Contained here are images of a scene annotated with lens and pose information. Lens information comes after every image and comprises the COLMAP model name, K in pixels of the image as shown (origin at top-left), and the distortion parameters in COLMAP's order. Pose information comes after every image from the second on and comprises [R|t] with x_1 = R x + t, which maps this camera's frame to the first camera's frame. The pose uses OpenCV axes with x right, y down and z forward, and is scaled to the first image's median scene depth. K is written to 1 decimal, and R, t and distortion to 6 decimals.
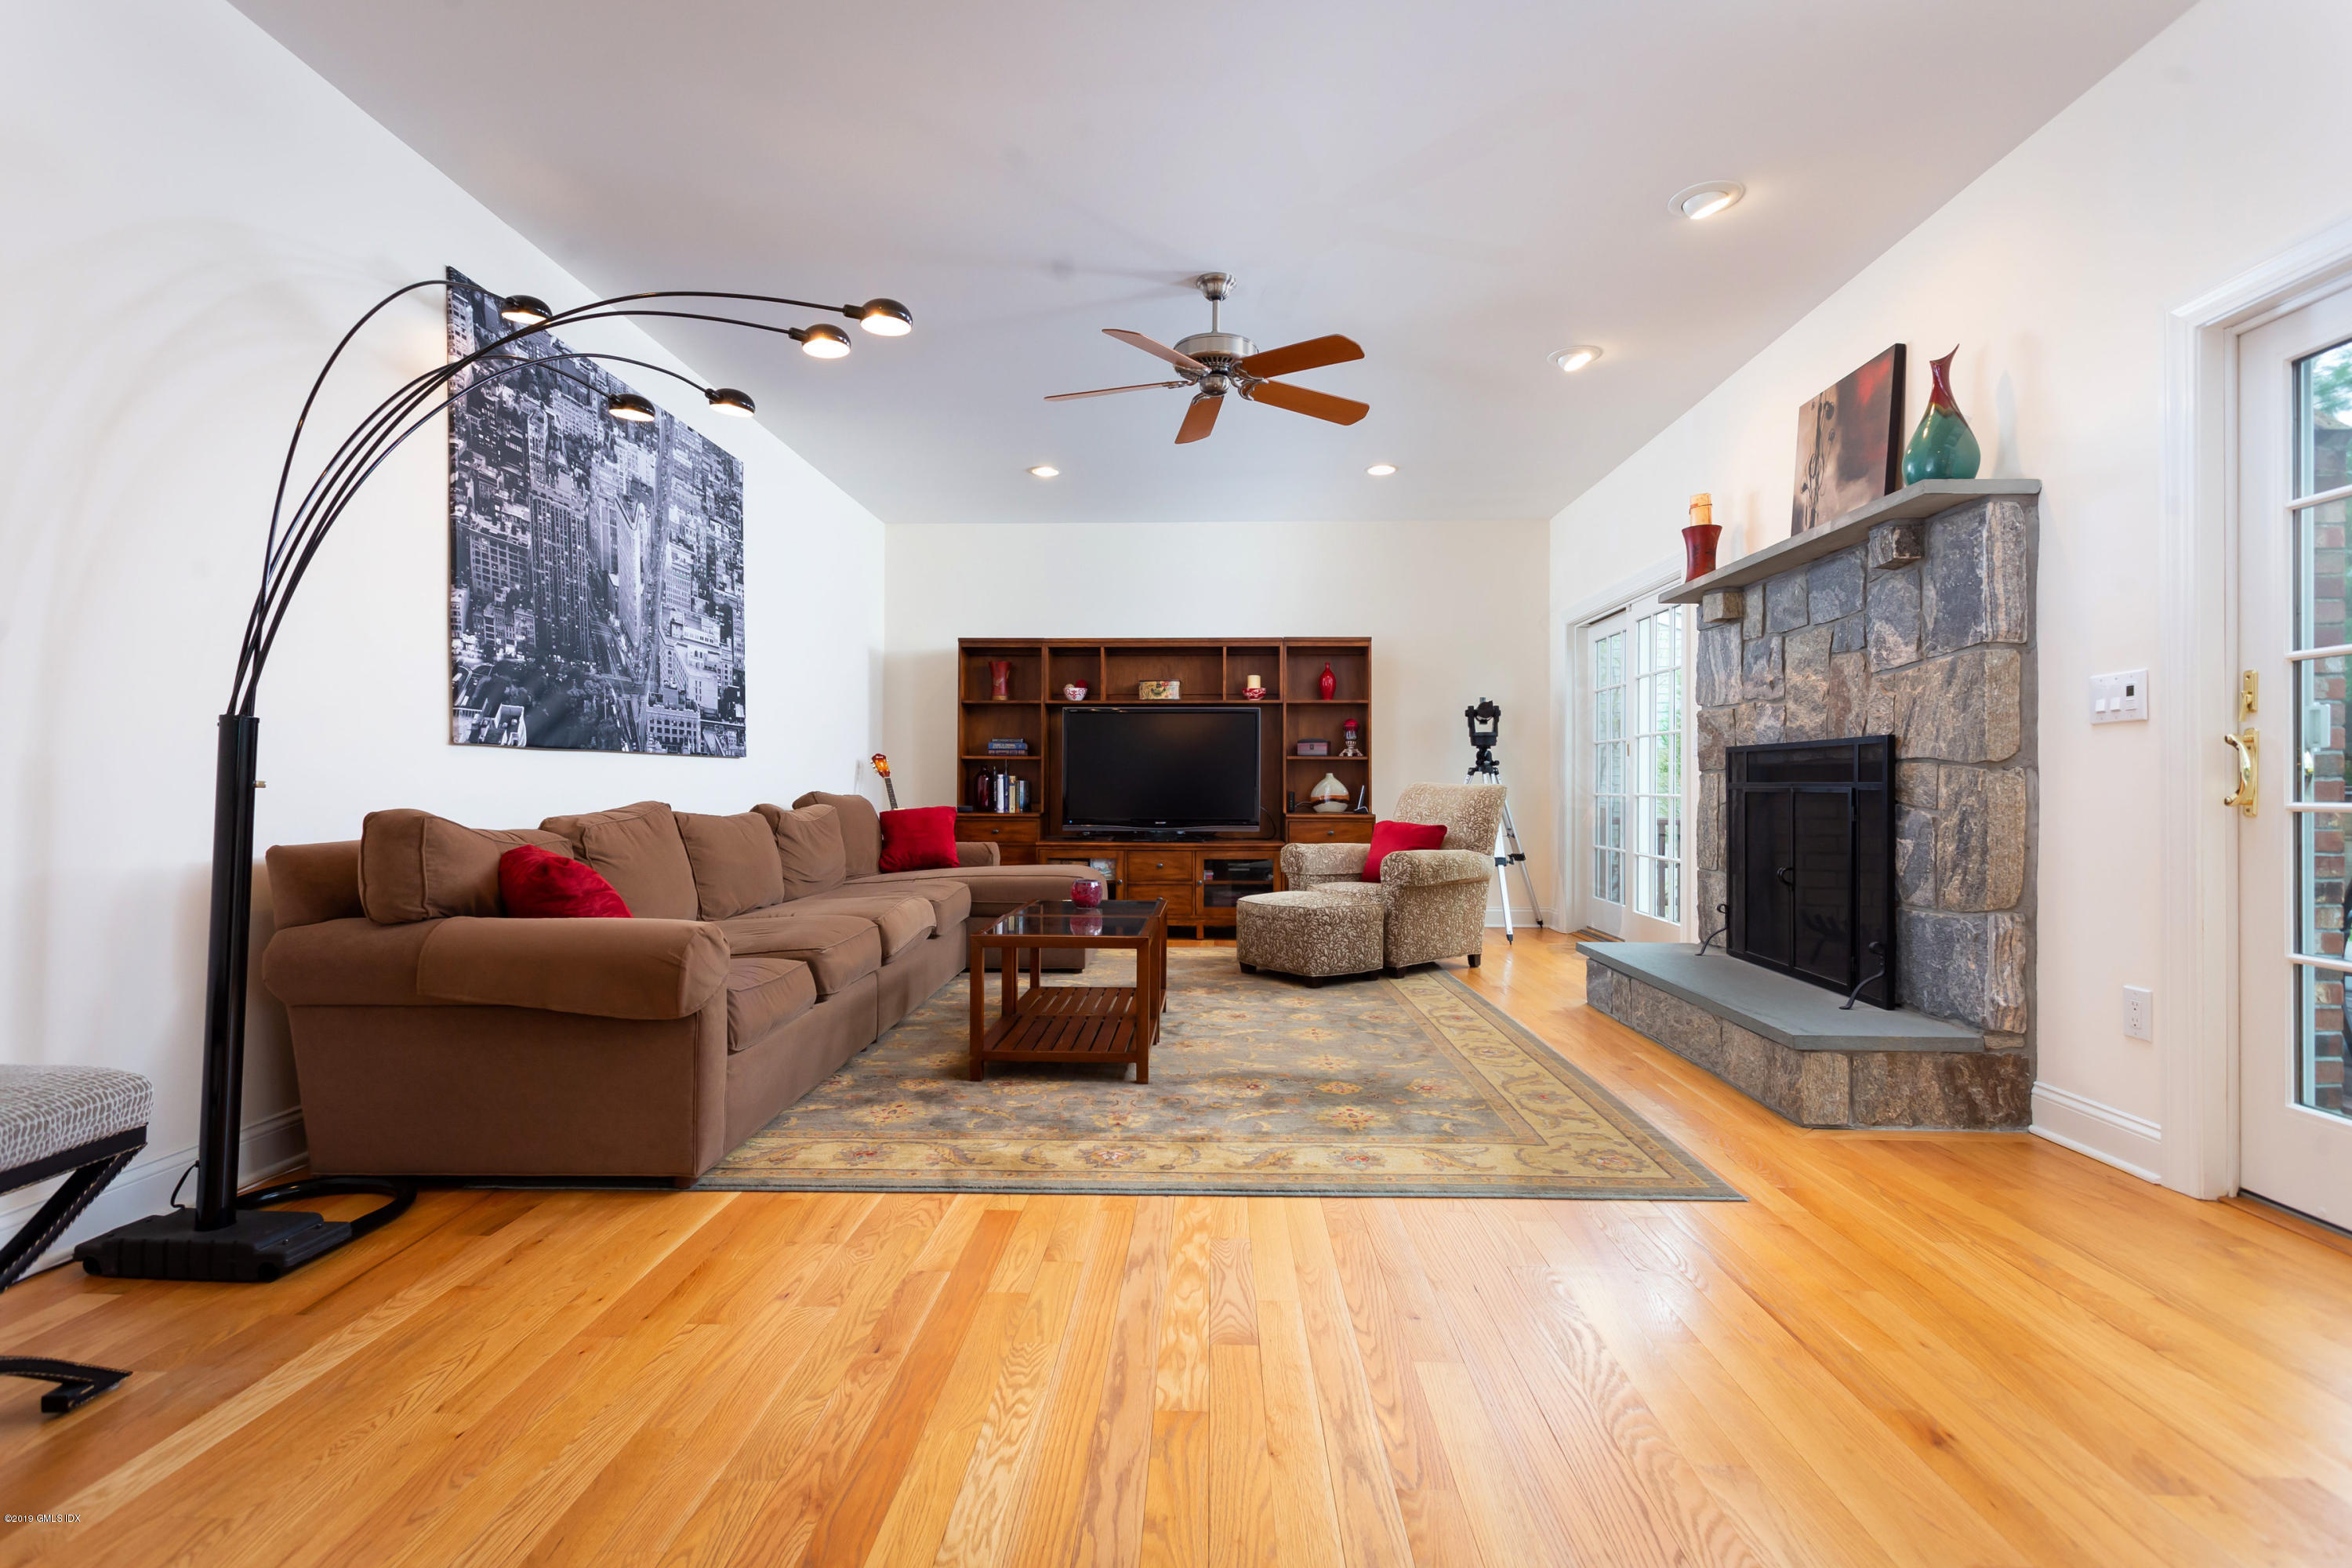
lens RADIAL K [[1116.0, 0, 1169.7], [0, 1116.0, 785.8], [0, 0, 1]] dist [0.000708, 0.002051]
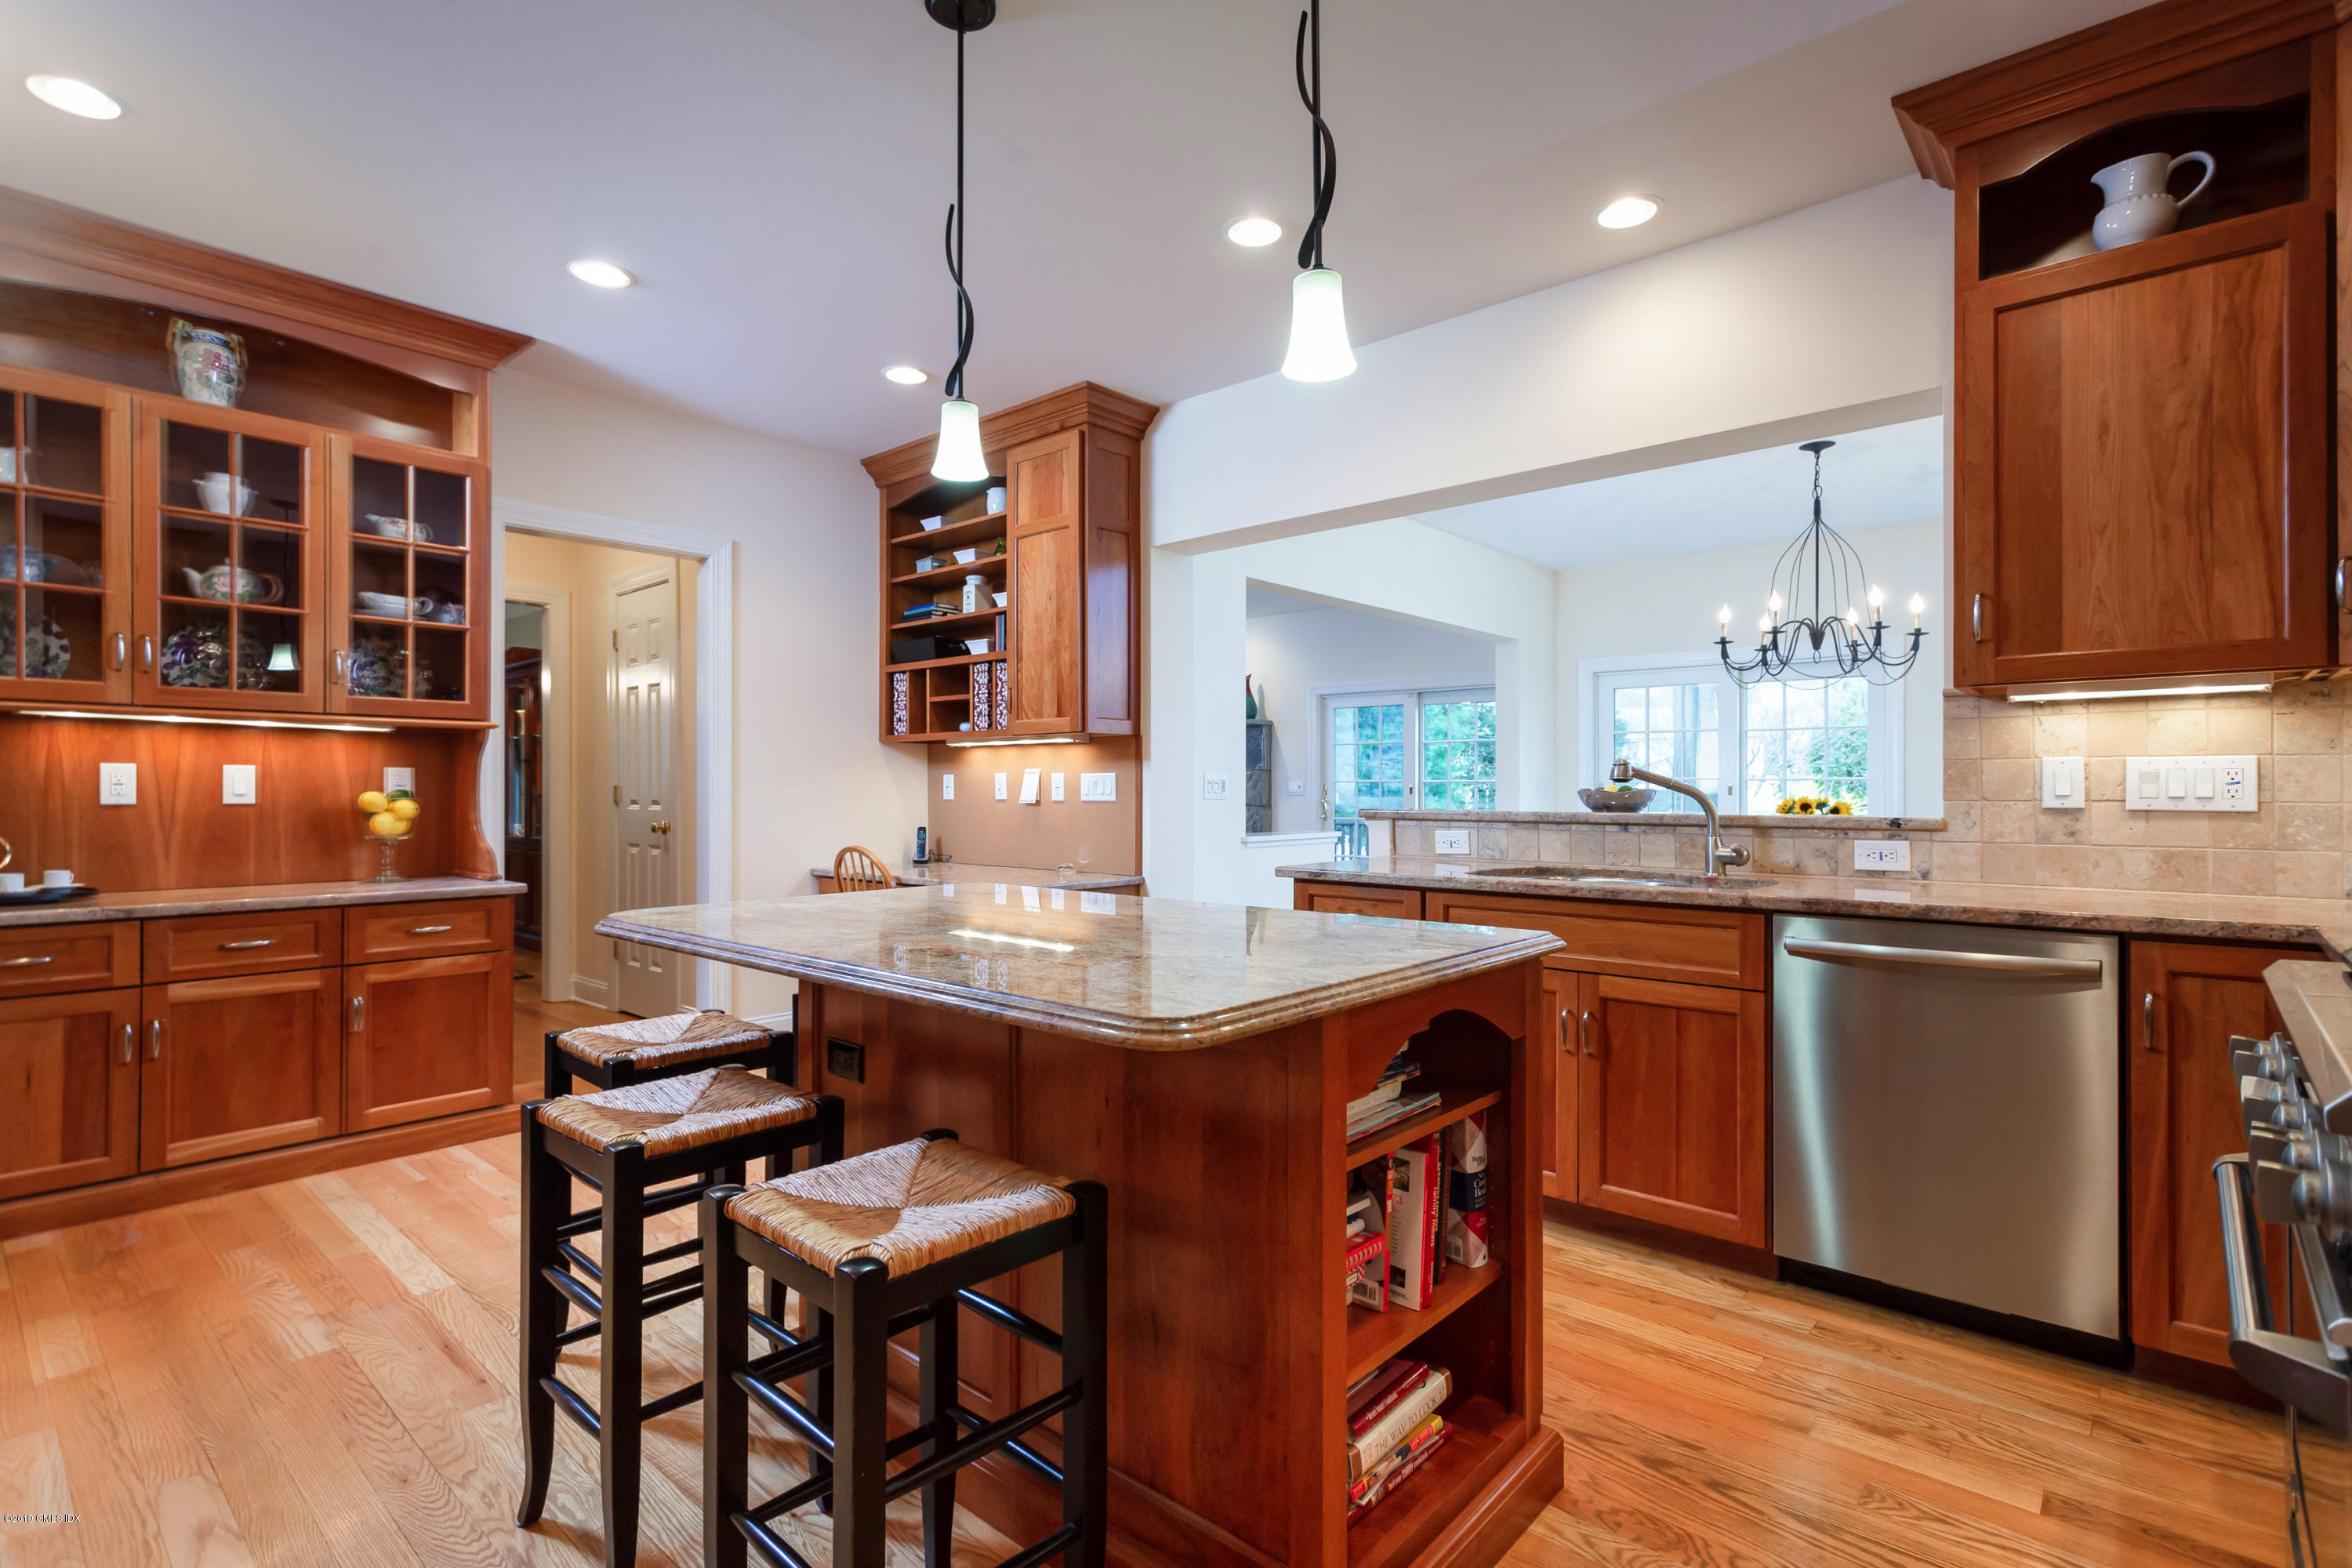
lens RADIAL K [[1116.0, 0, 1173.7], [0, 1116.0, 800.1], [0, 0, 1]] dist [0.000708, 0.002051]
pose [[0.637153, -0.007506, 0.770701, -1.510255], [-0.001116, 0.999943, 0.010661, -0.055671], [-0.770737, -0.007652, 0.637108, -0.685101]]
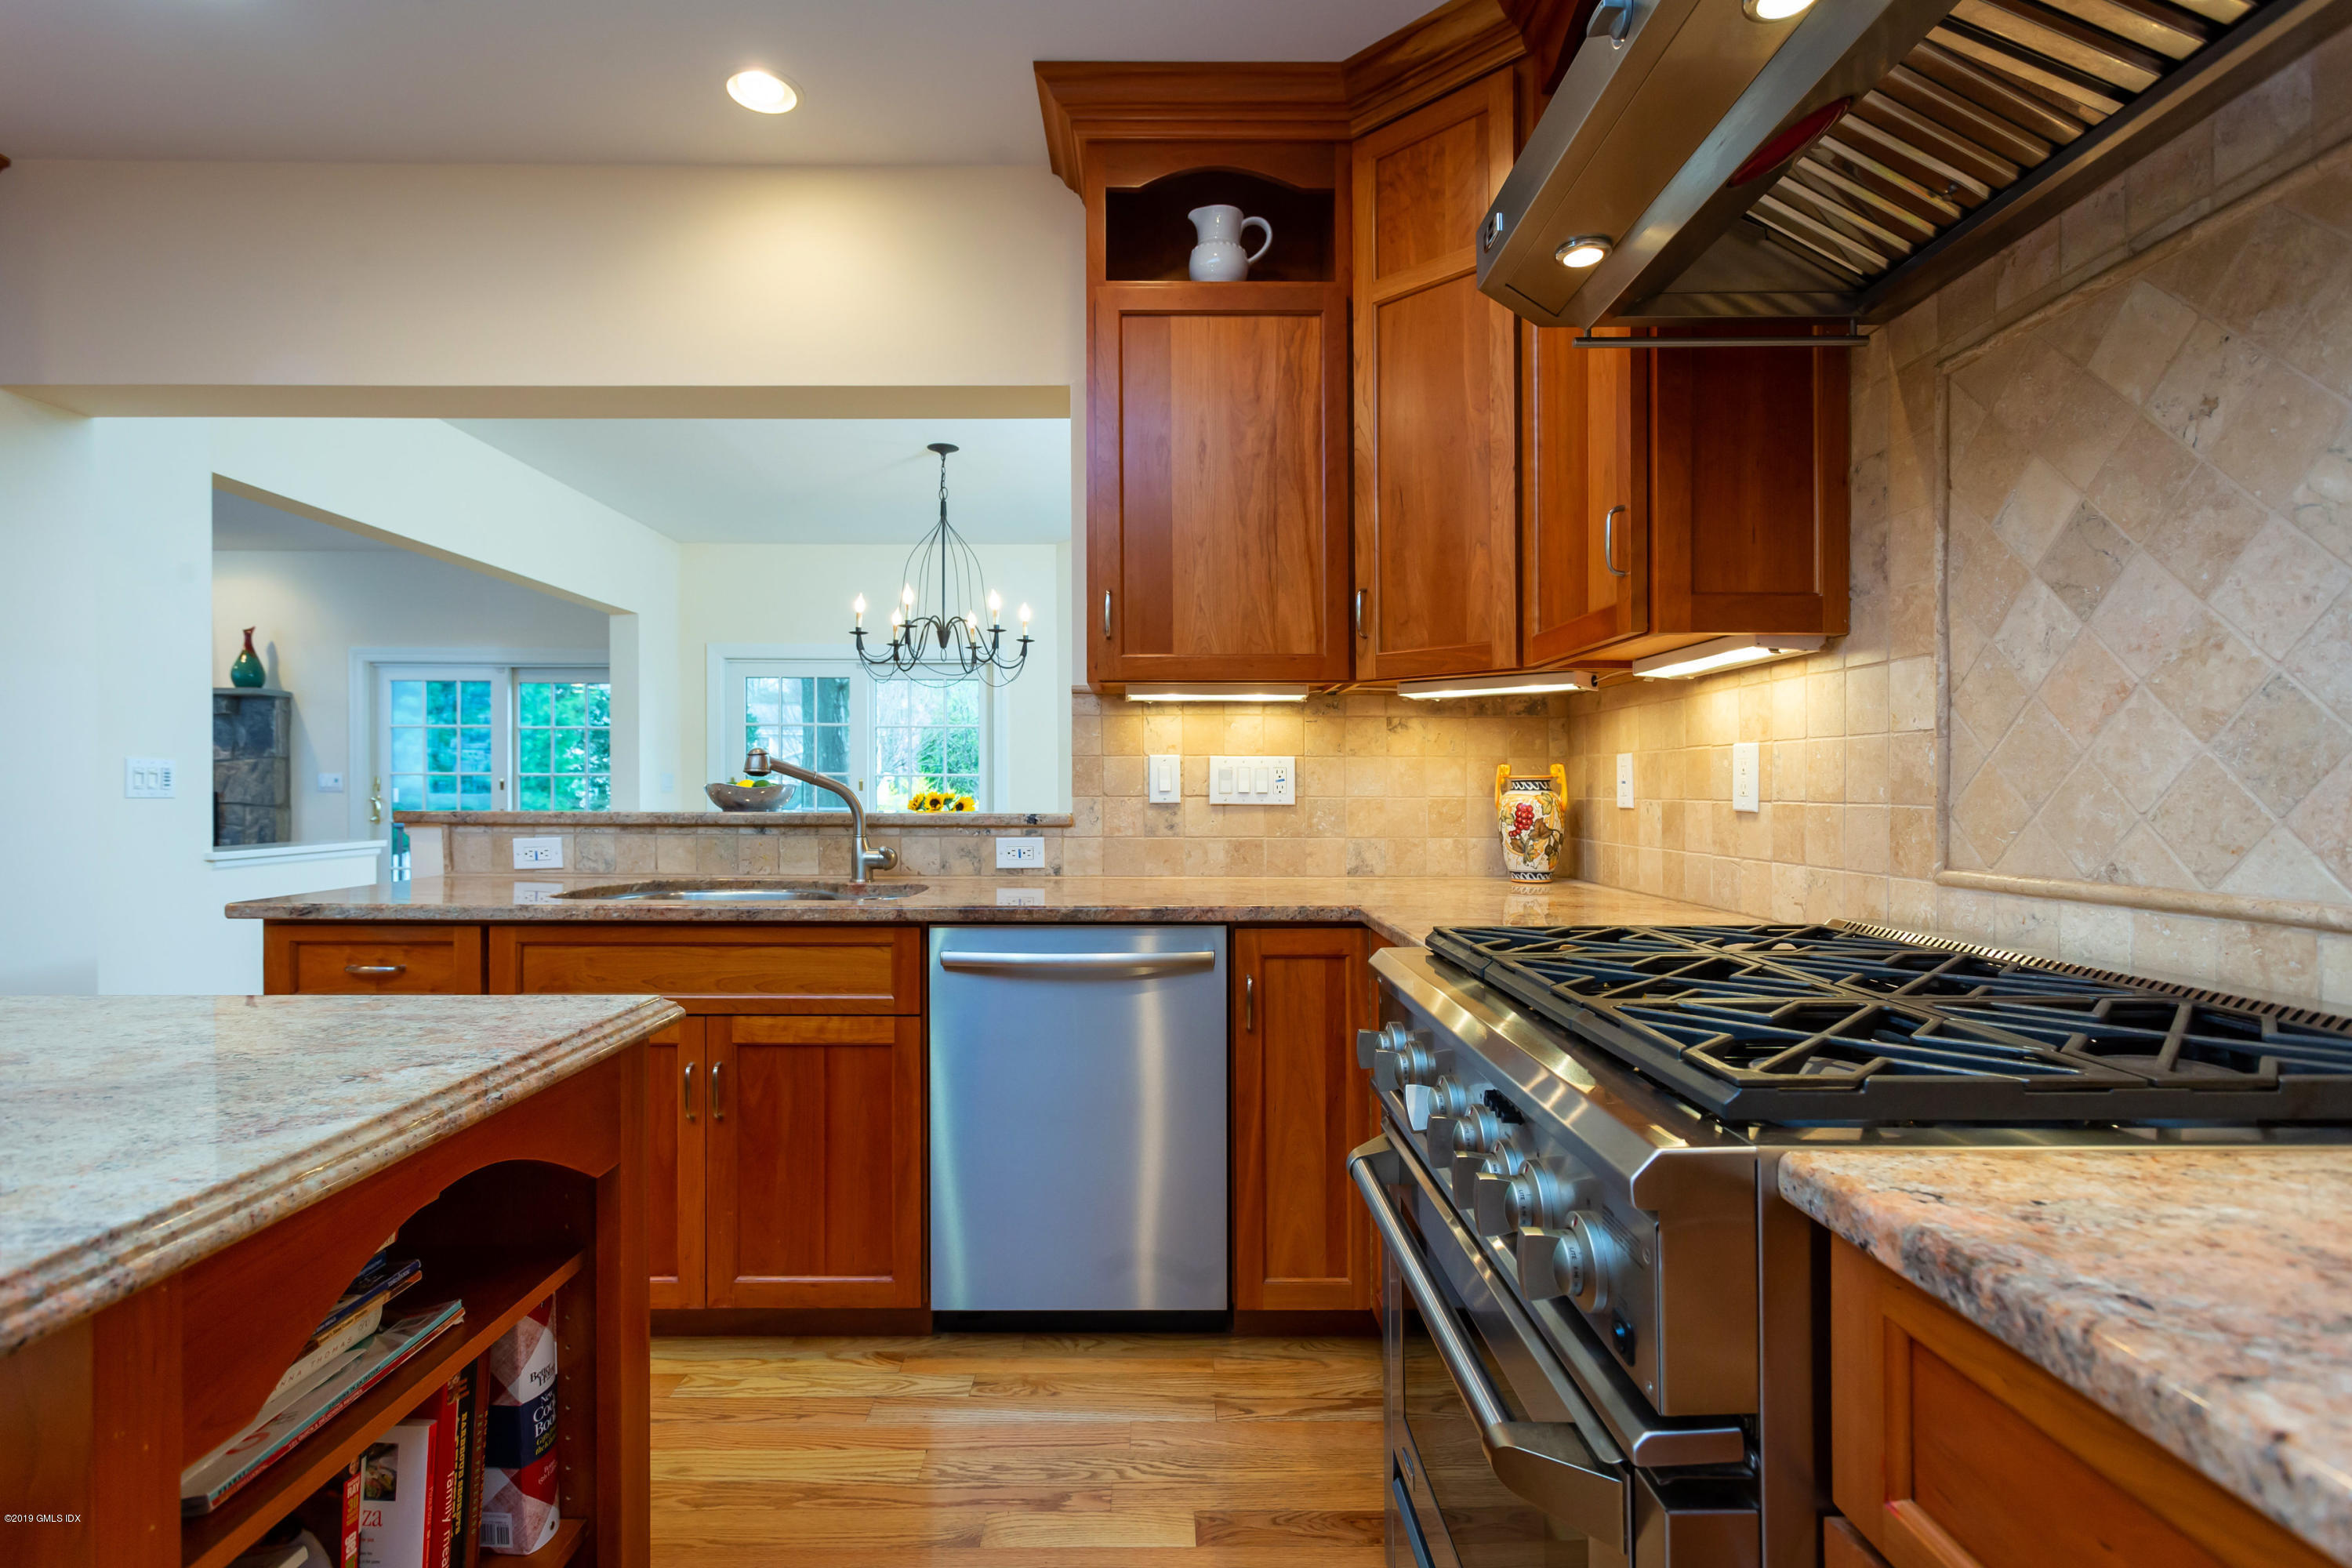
lens RADIAL K [[1116.0, 0, 1153.5], [0, 1116.0, 791.6], [0, 0, 1]] dist [0.000708, 0.002051]
pose [[-0.036446, -0.004906, 0.999324, -1.358641], [-0.004357, 0.999979, 0.004751, -0.054922], [-0.999326, -0.004181, -0.036467, -0.632671]]
